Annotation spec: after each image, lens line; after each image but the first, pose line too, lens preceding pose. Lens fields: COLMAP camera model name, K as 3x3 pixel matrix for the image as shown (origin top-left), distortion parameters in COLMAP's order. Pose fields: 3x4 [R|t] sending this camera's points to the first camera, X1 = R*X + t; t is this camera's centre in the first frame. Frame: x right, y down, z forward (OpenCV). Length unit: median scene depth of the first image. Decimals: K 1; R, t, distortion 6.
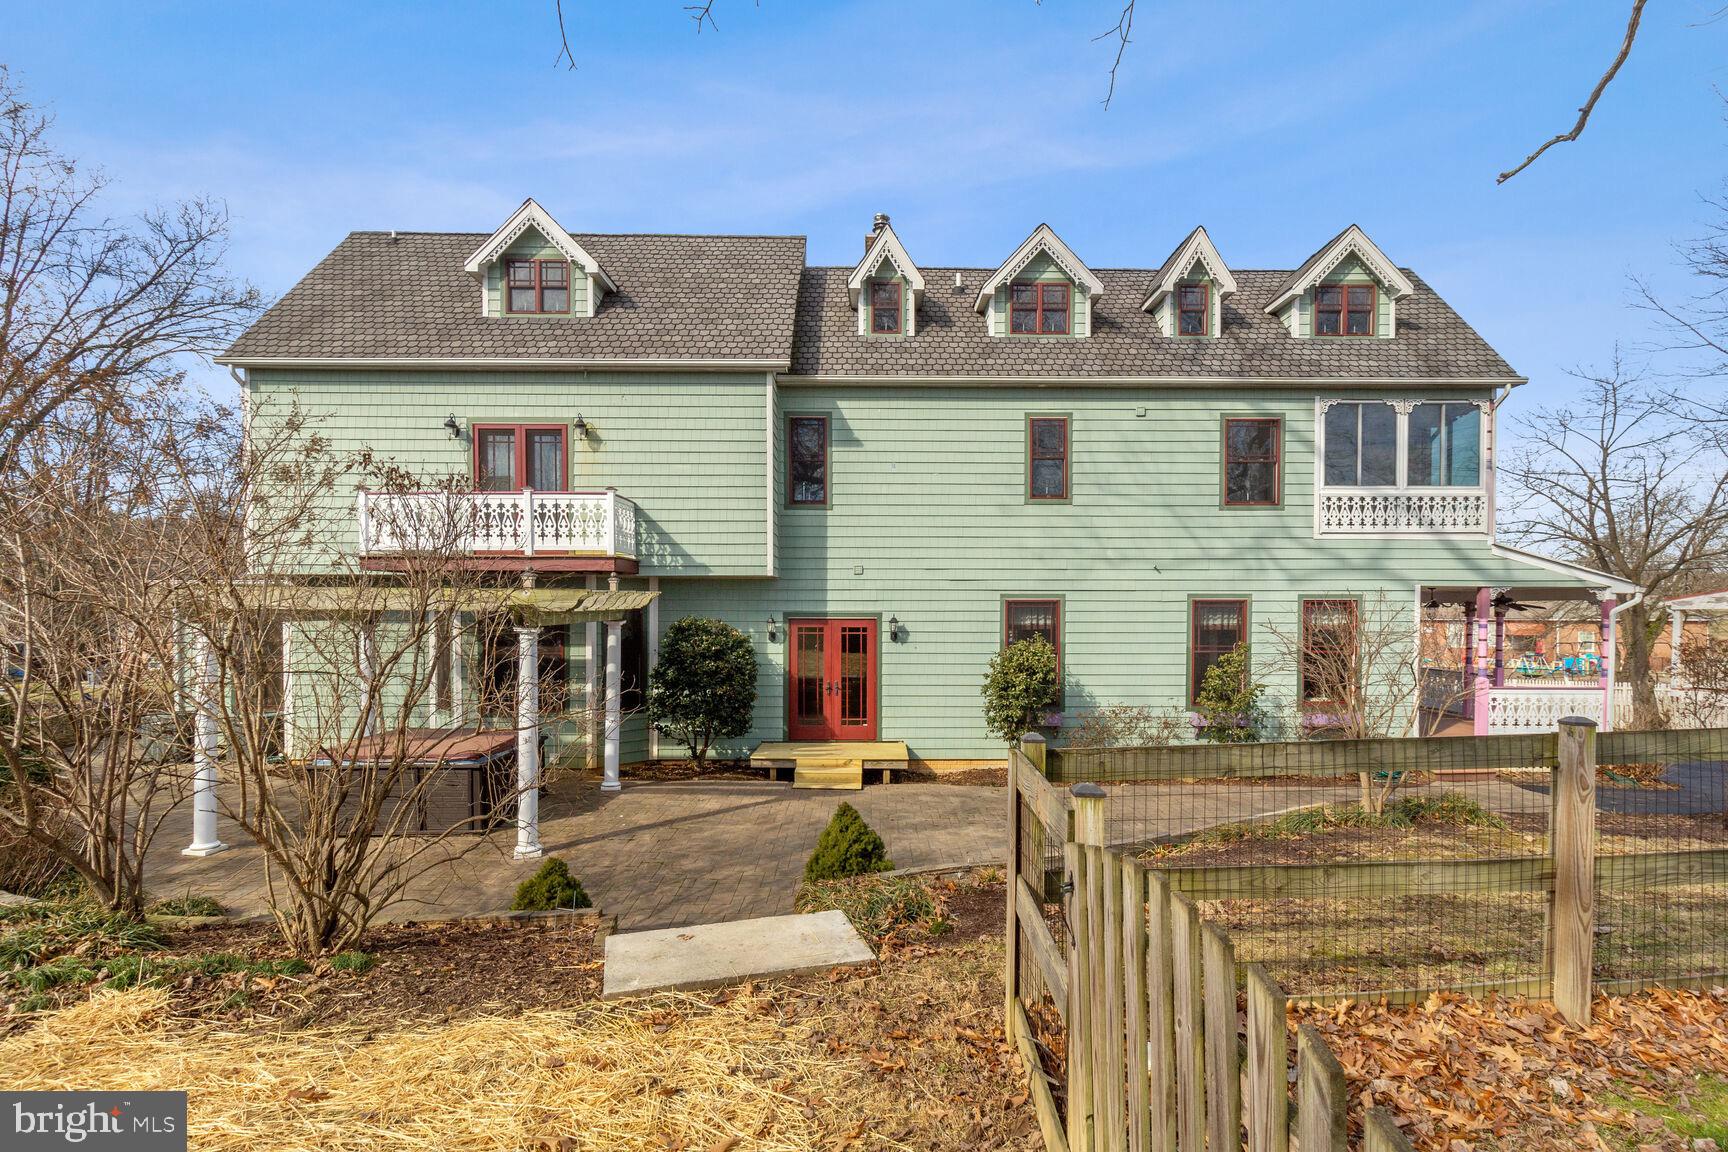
lens RADIAL K [[840.9, 0, 864.0], [0, 840.9, 576.0], [0, 0, 1]] dist [0.004769, 0.000350]
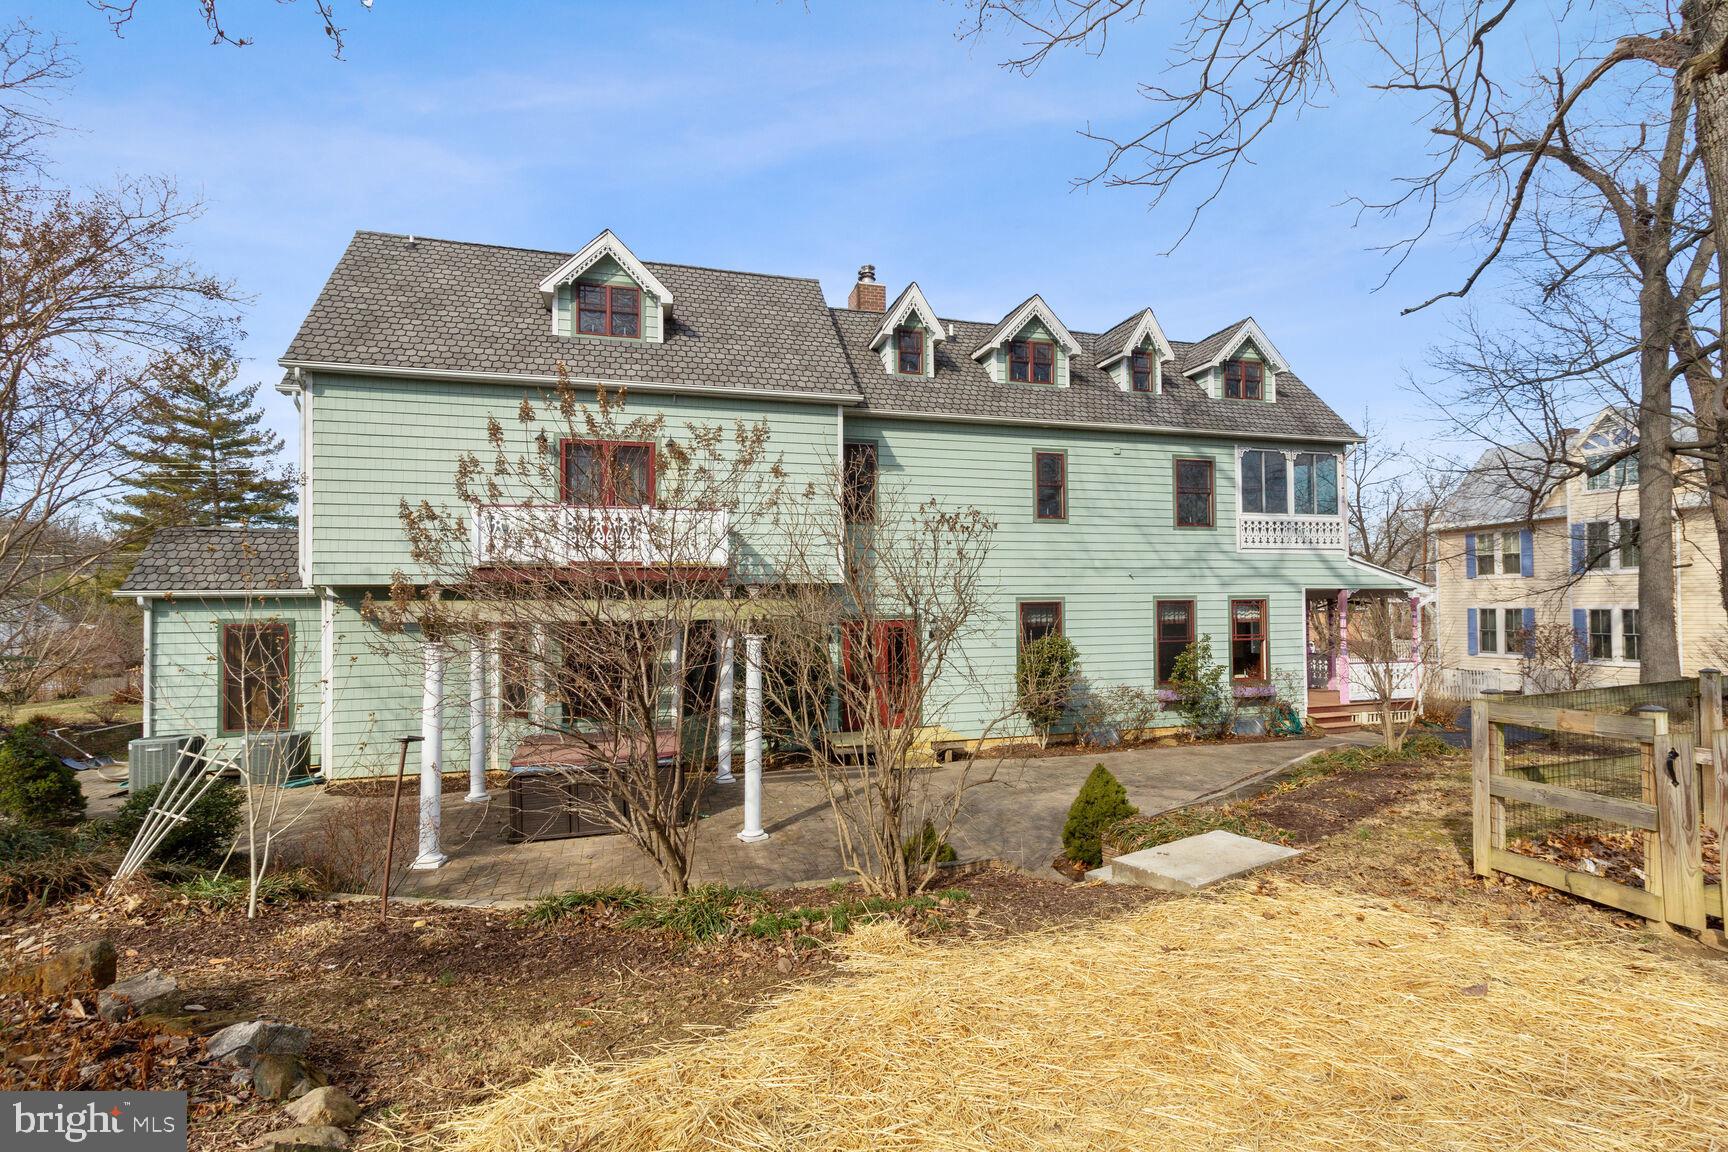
lens RADIAL K [[801.8, 0, 892.1], [0, 801.8, 541.7], [0, 0, 1]] dist [0.000877, 0.000426]
pose [[0.962704, 0.008923, 0.270409, -0.318343], [0.002407, 0.999134, -0.041537, -0.010661], [-0.270546, 0.040638, 0.961849, -0.055787]]
